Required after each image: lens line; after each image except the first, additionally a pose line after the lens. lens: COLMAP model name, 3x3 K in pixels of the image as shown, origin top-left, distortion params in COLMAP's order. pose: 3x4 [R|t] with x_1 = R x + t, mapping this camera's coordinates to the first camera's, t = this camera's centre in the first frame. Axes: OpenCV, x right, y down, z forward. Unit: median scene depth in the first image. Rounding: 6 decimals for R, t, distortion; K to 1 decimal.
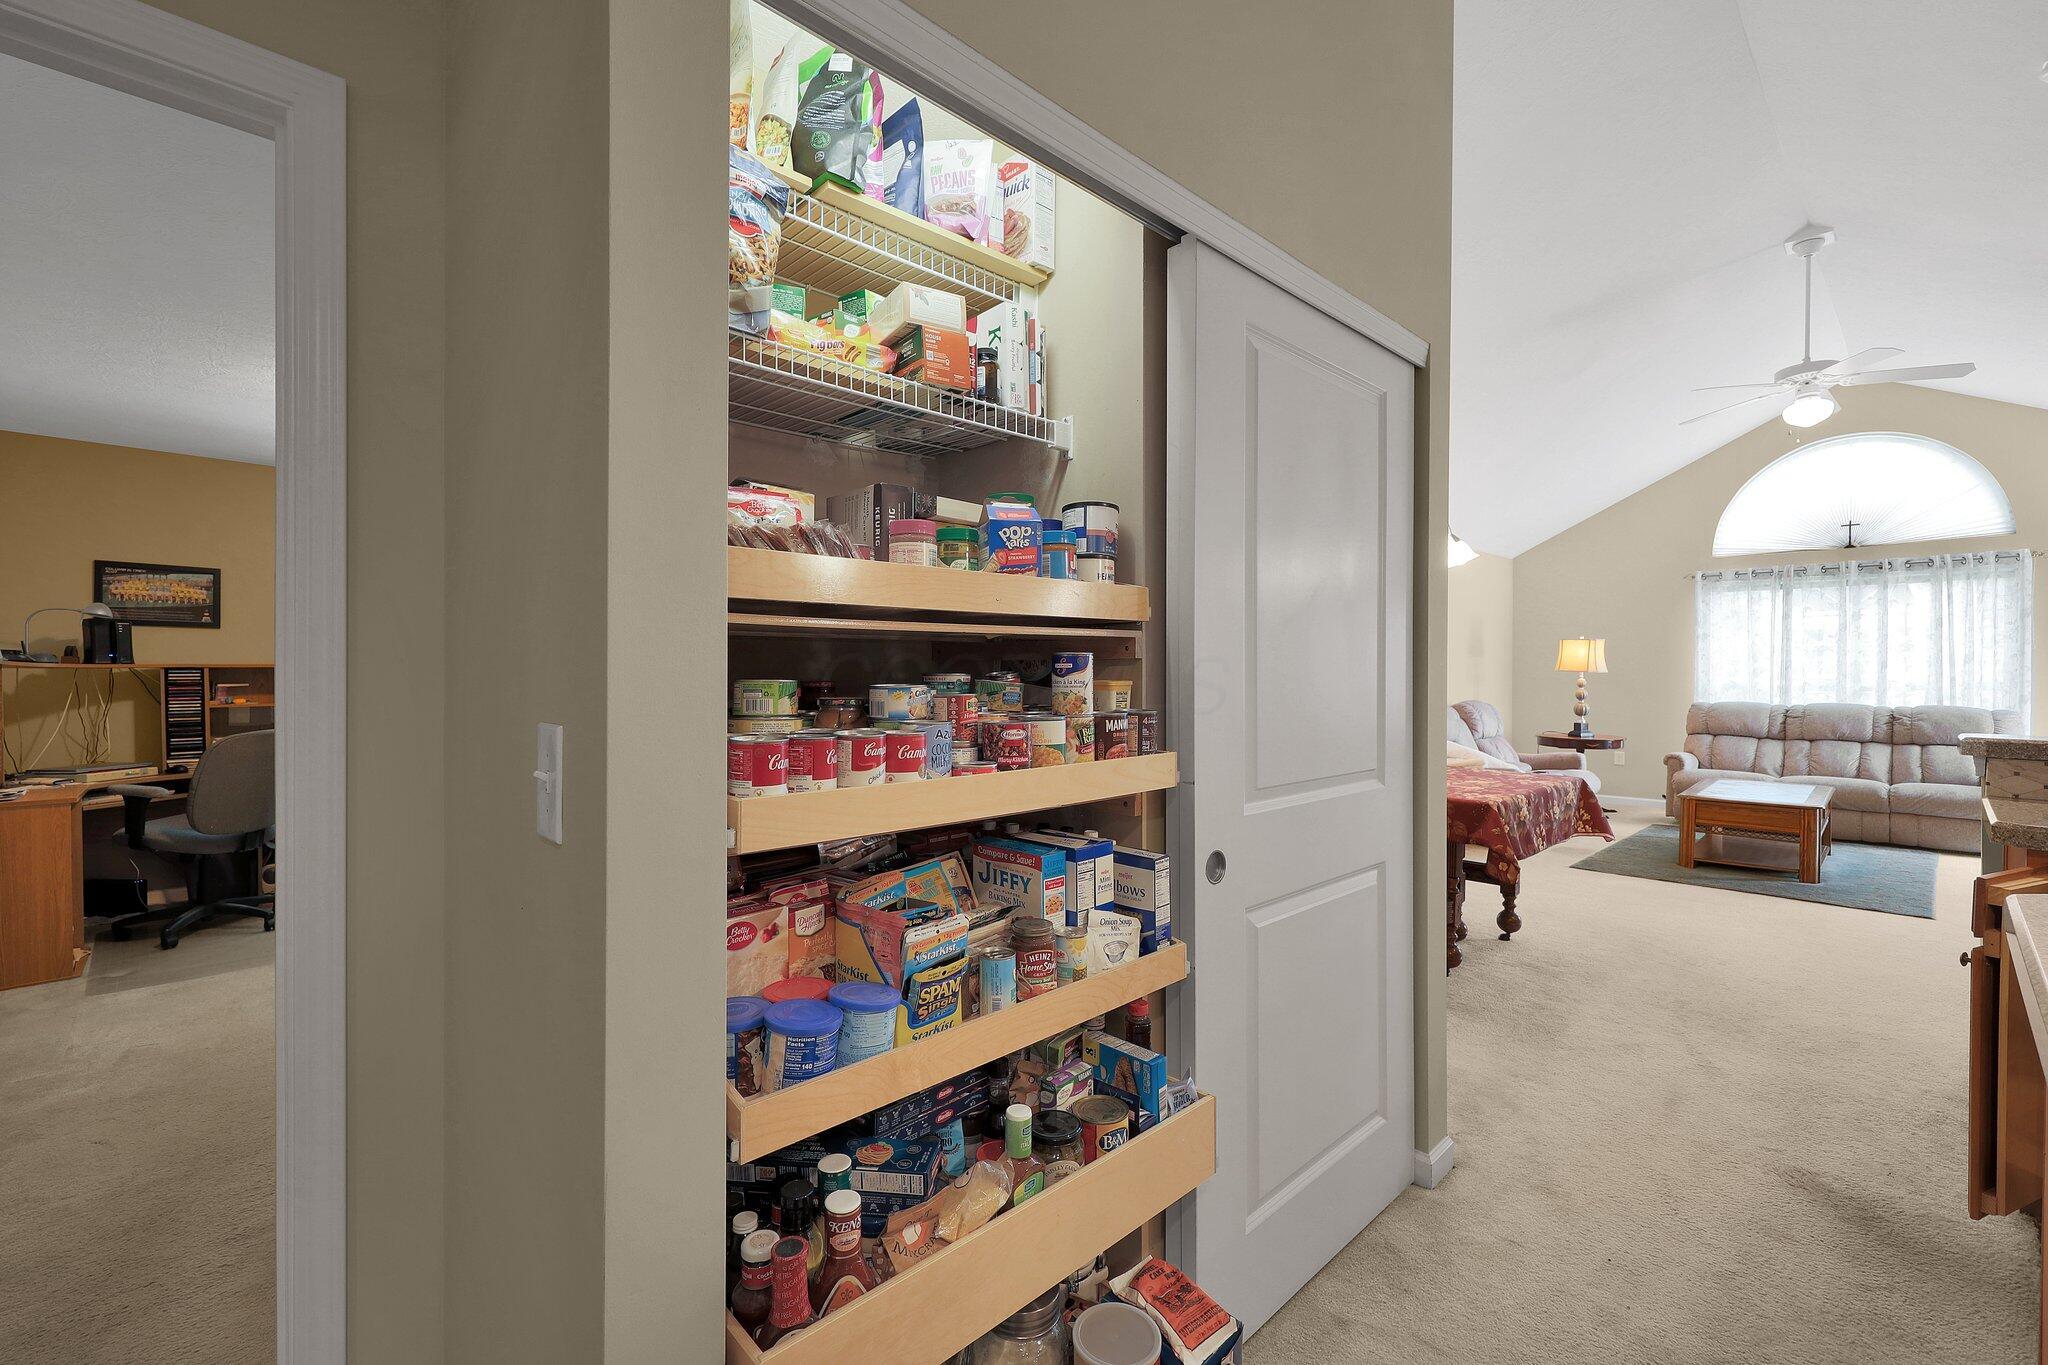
lens RADIAL K [[879.3, 0, 1022.0], [0, 879.3, 682.1], [0, 0, 1]] dist [-0.001840, 0.000316]
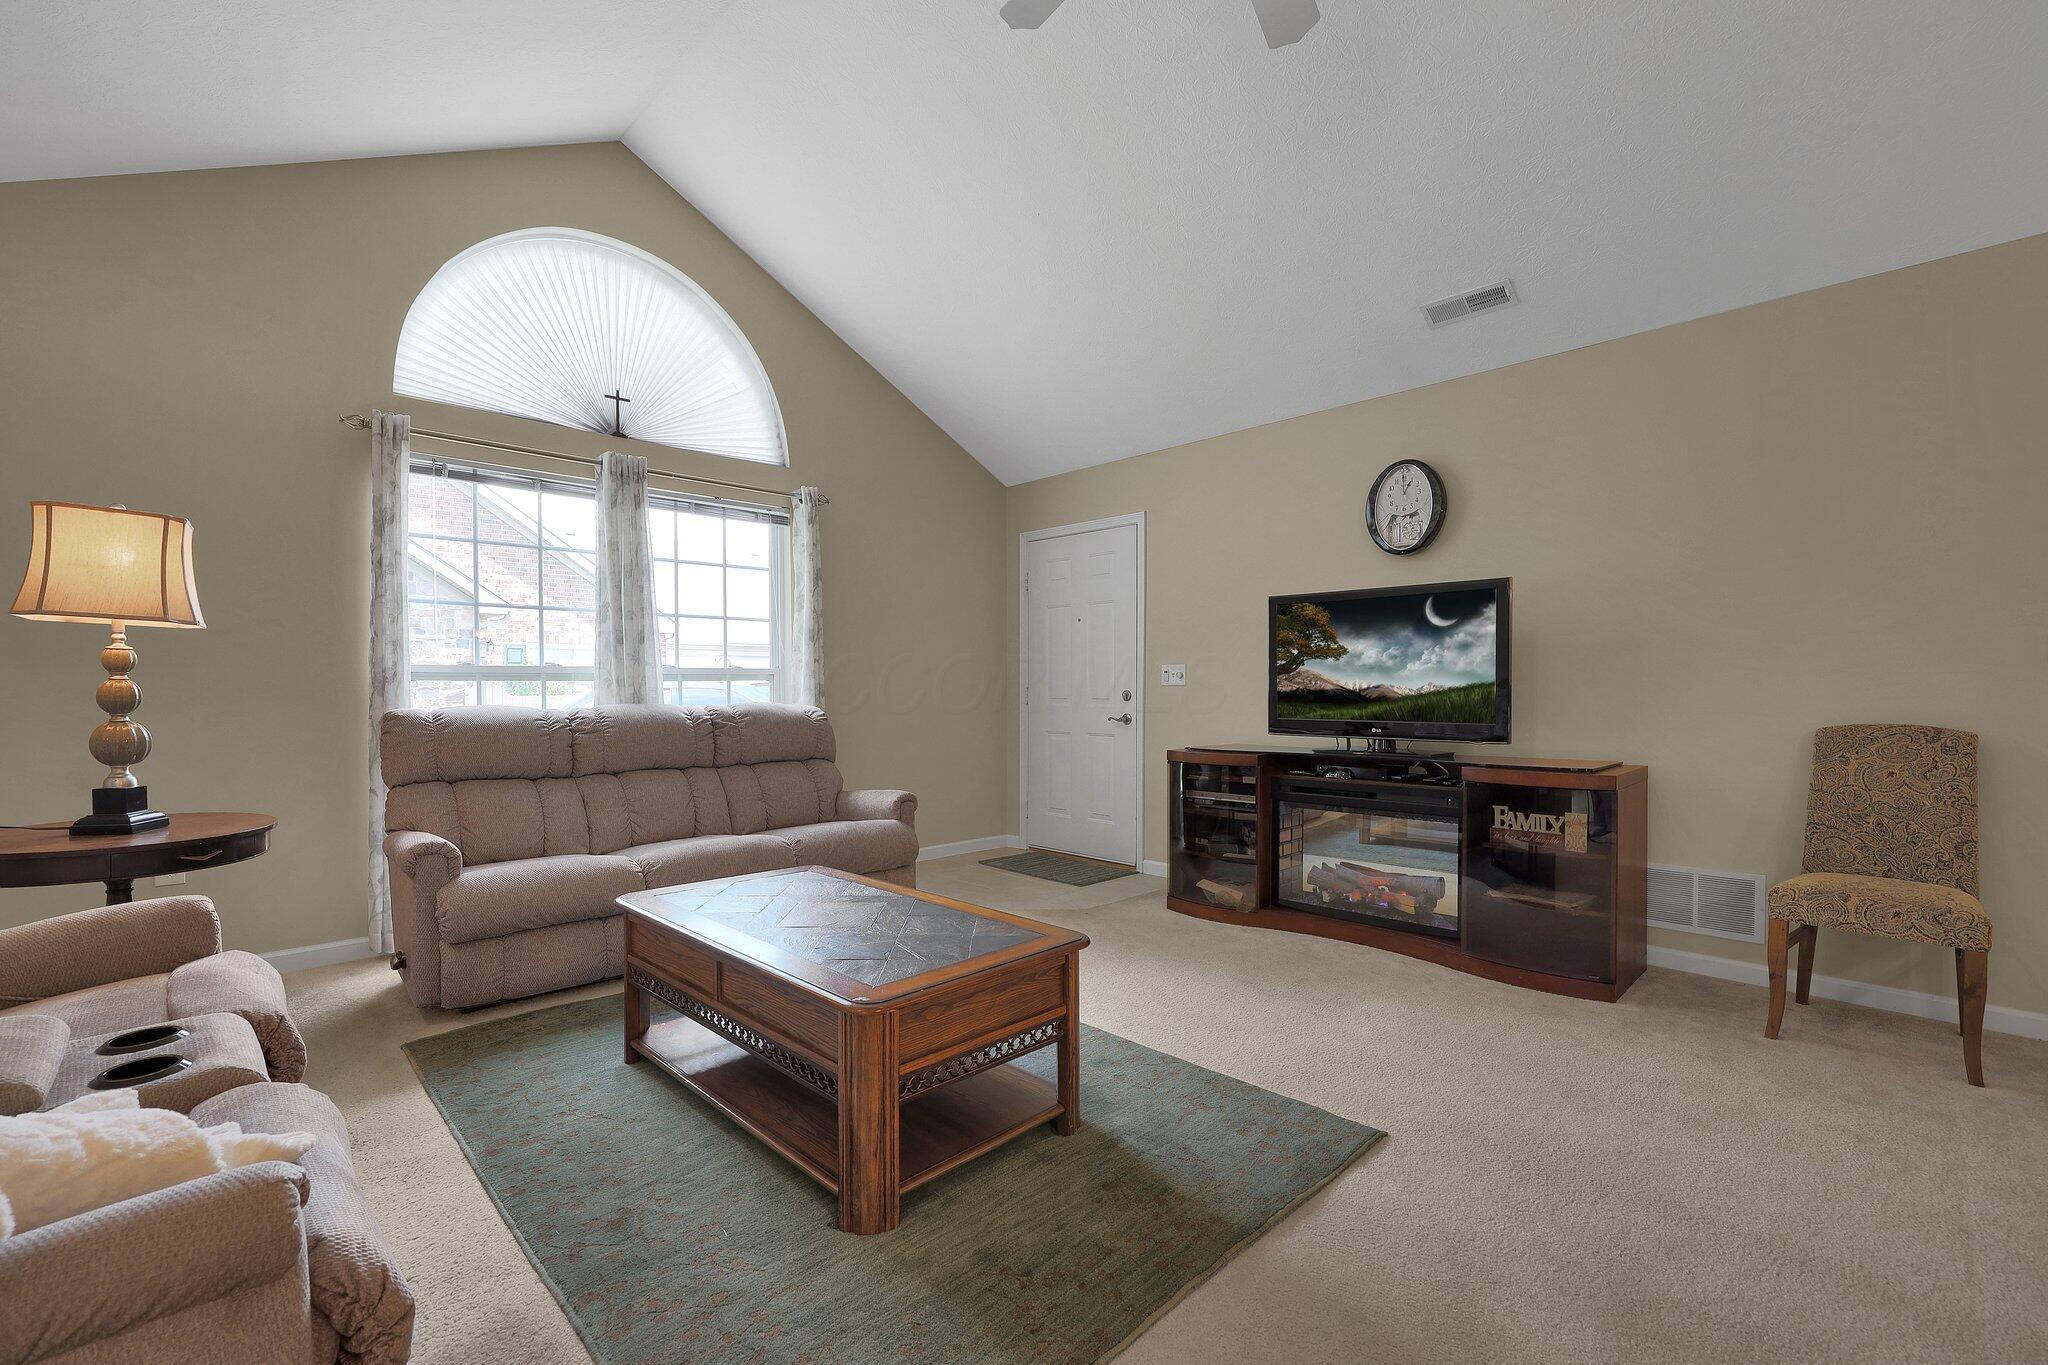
lens RADIAL K [[879.3, 0, 1012.3], [0, 879.3, 709.7], [0, 0, 1]] dist [-0.001840, 0.000316]
pose [[-0.014878, -0.024587, 0.999587, 0.387965], [0.008940, 0.999654, 0.024722, 0.016803], [-0.999849, 0.009304, -0.014653, 0.824115]]
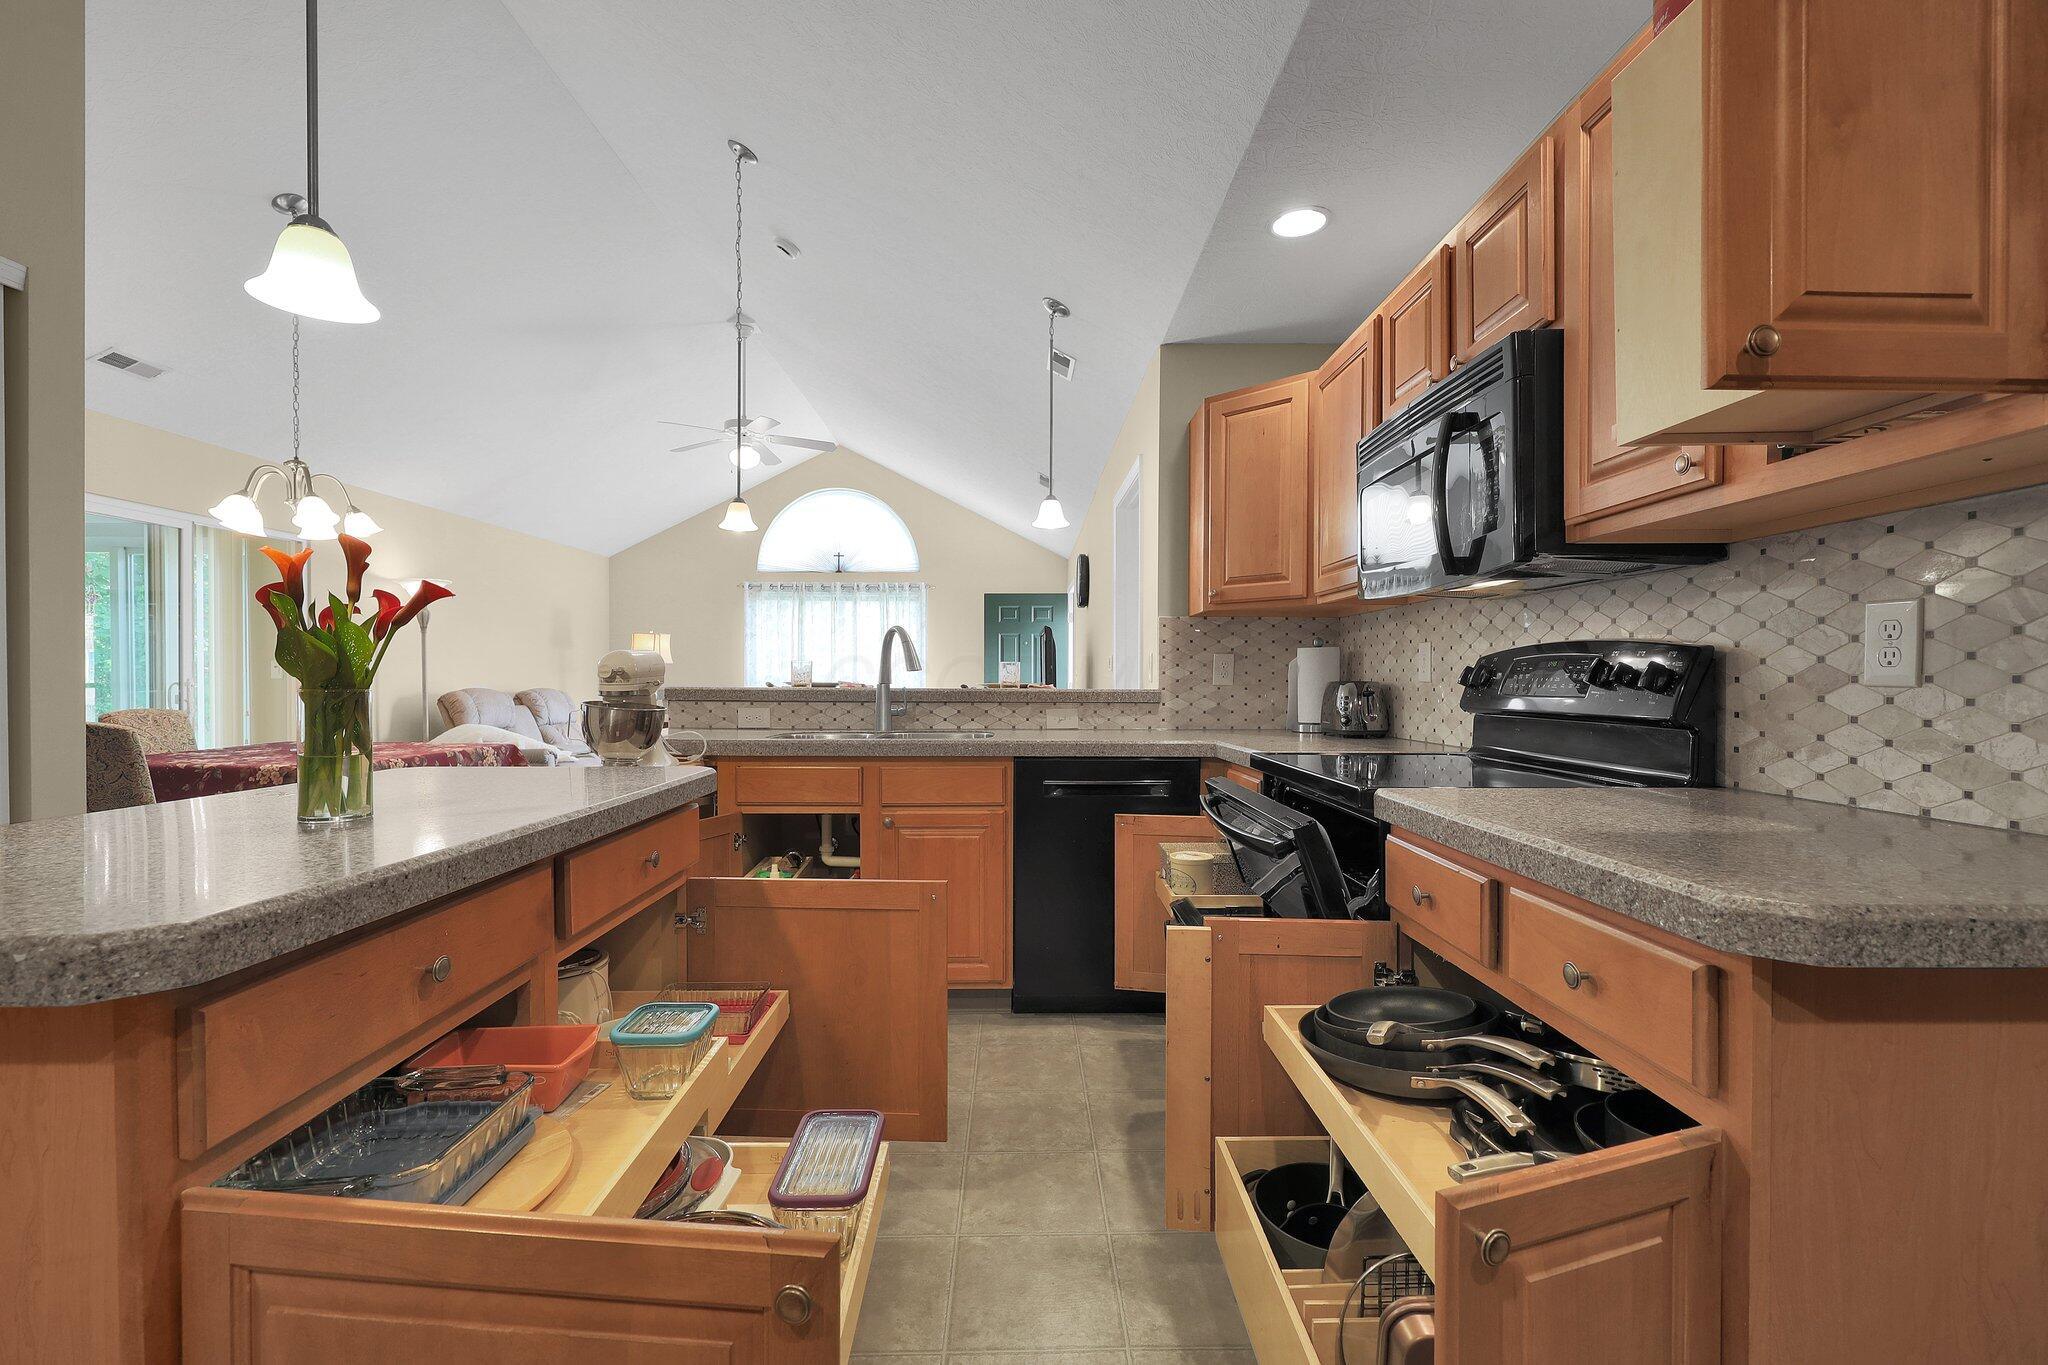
lens RADIAL K [[879.3, 0, 1018.2], [0, 879.3, 688.5], [0, 0, 1]] dist [-0.001840, 0.000316]
pose [[0.682654, -0.003817, 0.730731, 0.157452], [0.001327, 0.999991, 0.003984, 0.022006], [-0.730740, -0.001751, 0.682654, -0.137407]]
